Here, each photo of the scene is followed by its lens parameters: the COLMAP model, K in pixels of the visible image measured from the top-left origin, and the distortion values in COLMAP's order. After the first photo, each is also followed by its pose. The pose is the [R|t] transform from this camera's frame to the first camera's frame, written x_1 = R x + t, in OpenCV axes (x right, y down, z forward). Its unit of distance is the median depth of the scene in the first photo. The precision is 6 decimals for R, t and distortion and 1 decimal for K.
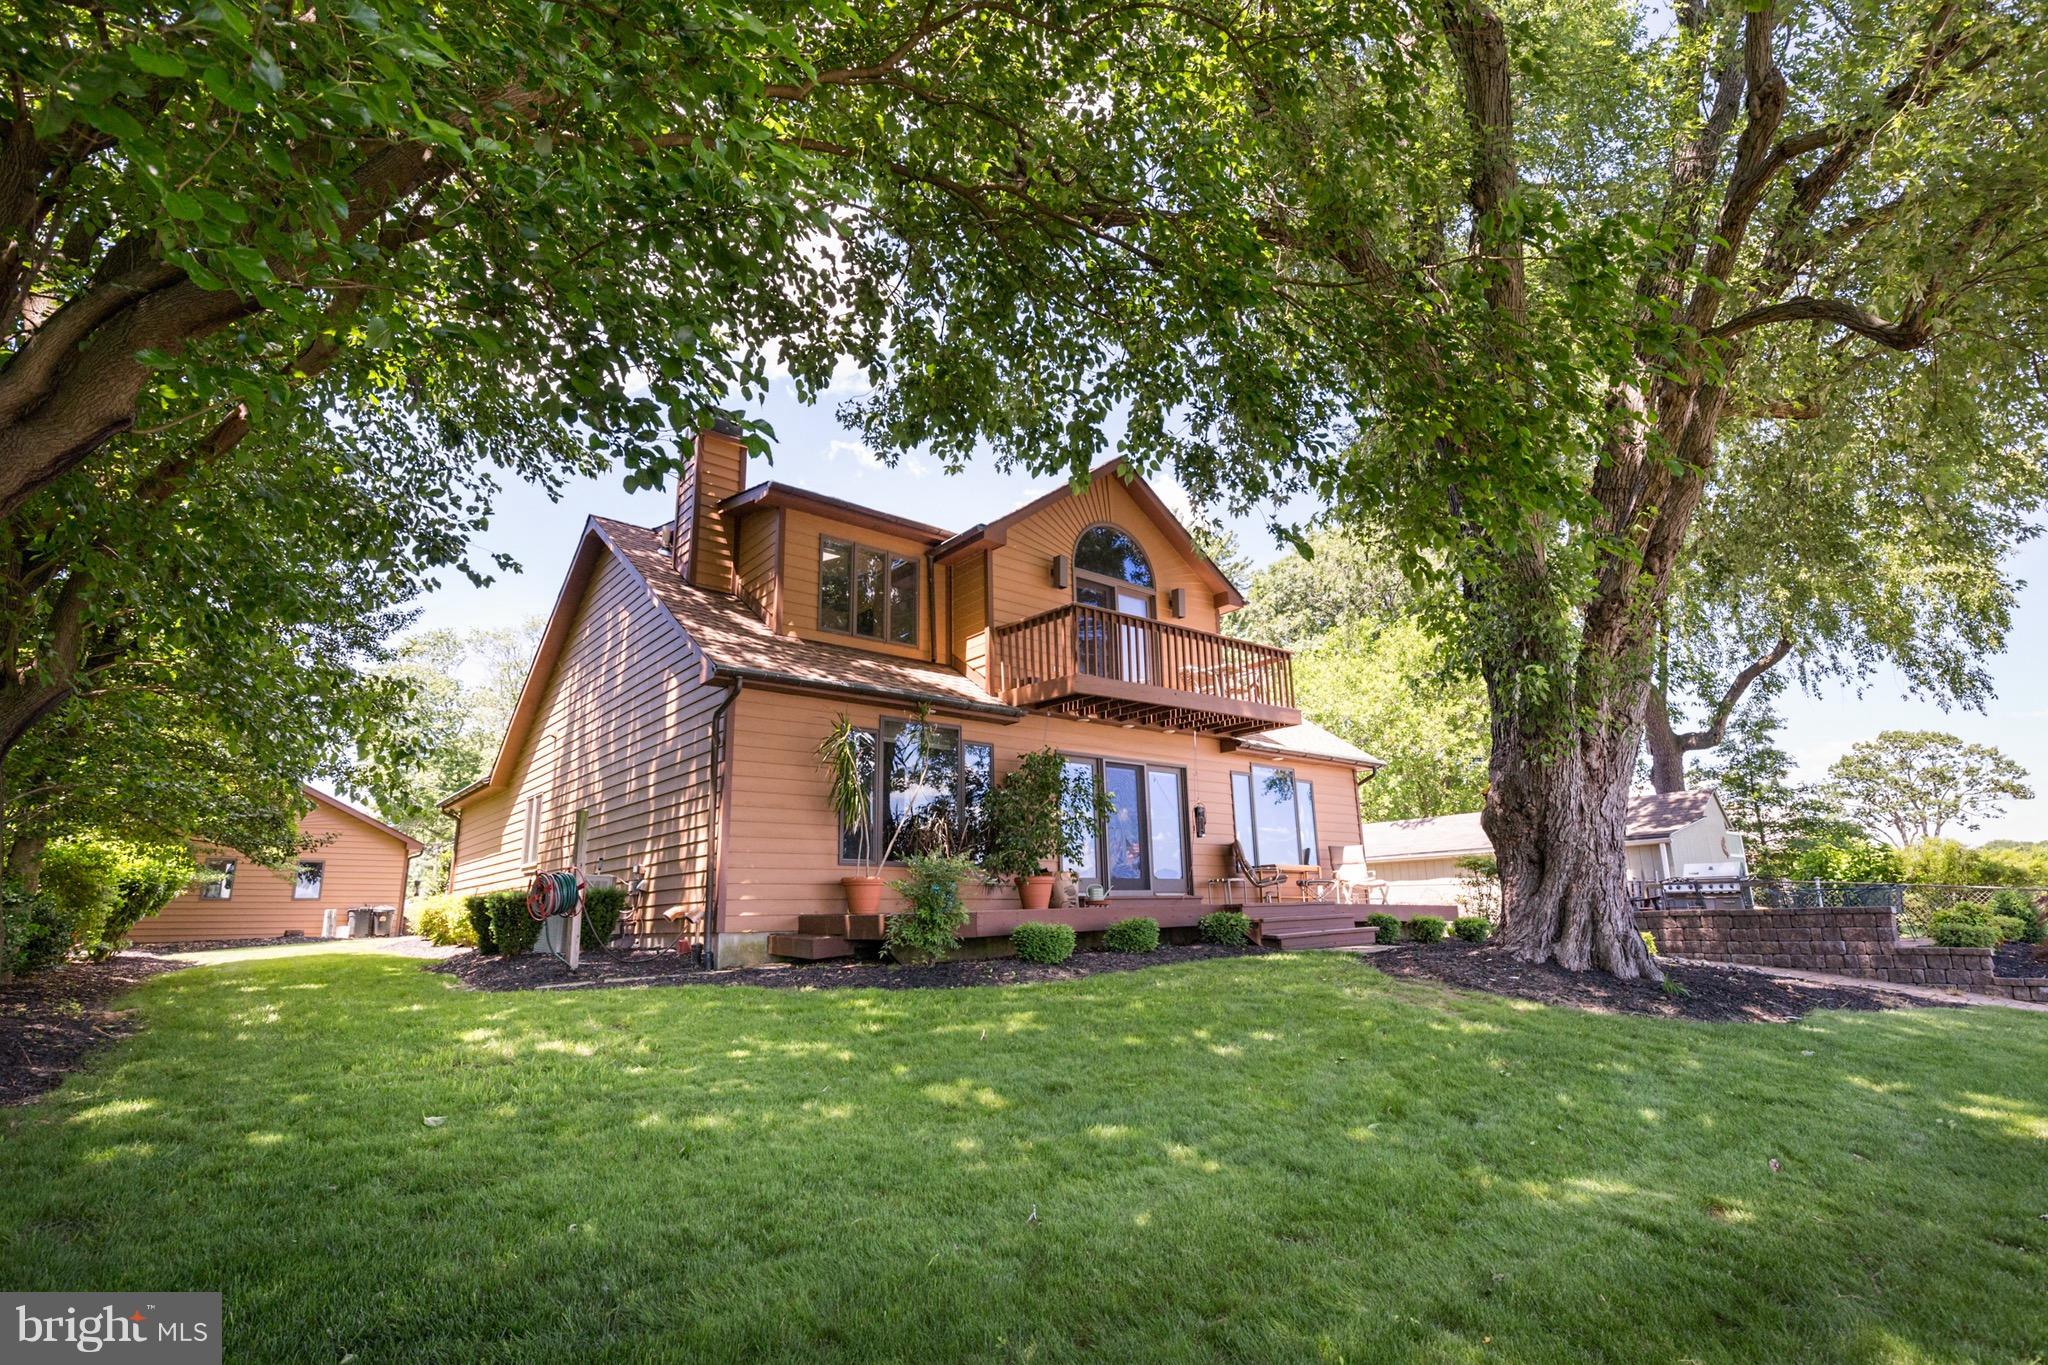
lens RADIAL K [[959.5, 0, 1024.0], [0, 959.5, 682.5], [0, 0, 1]] dist [-0.004951, -0.001332]
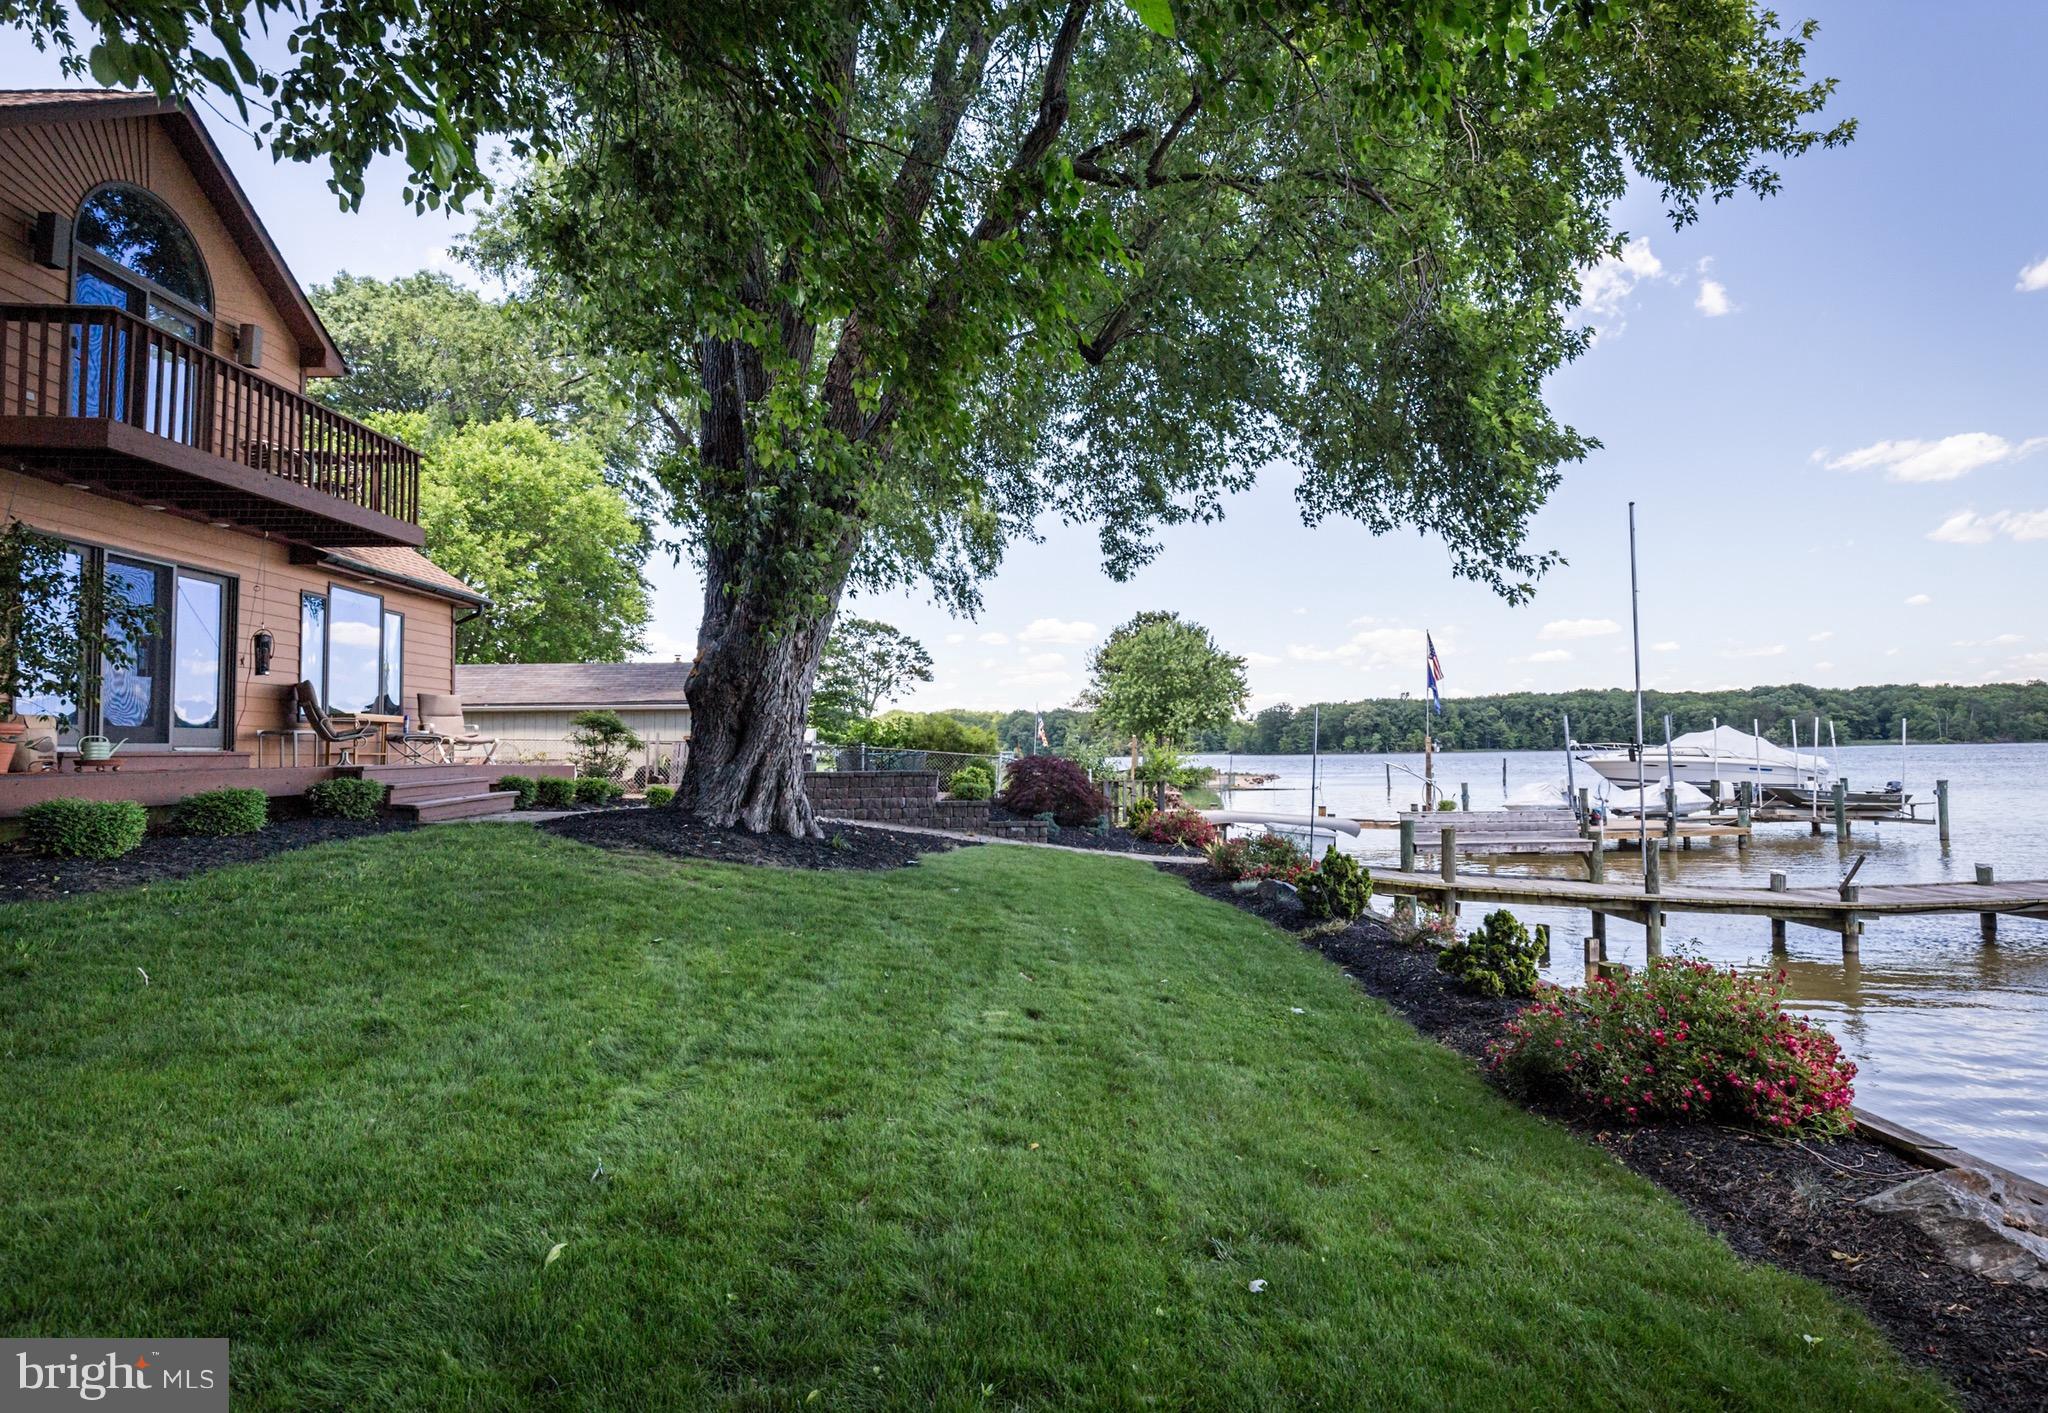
lens RADIAL K [[1065.9, 0, 1024.0], [0, 1065.9, 706.5], [0, 0, 1]] dist [-0.023686, -0.000315]
pose [[0.596370, 0.042402, 0.801589, -0.175200], [-0.189305, 0.977866, 0.089114, 0.001134], [-0.780068, -0.204890, 0.591197, 0.081021]]
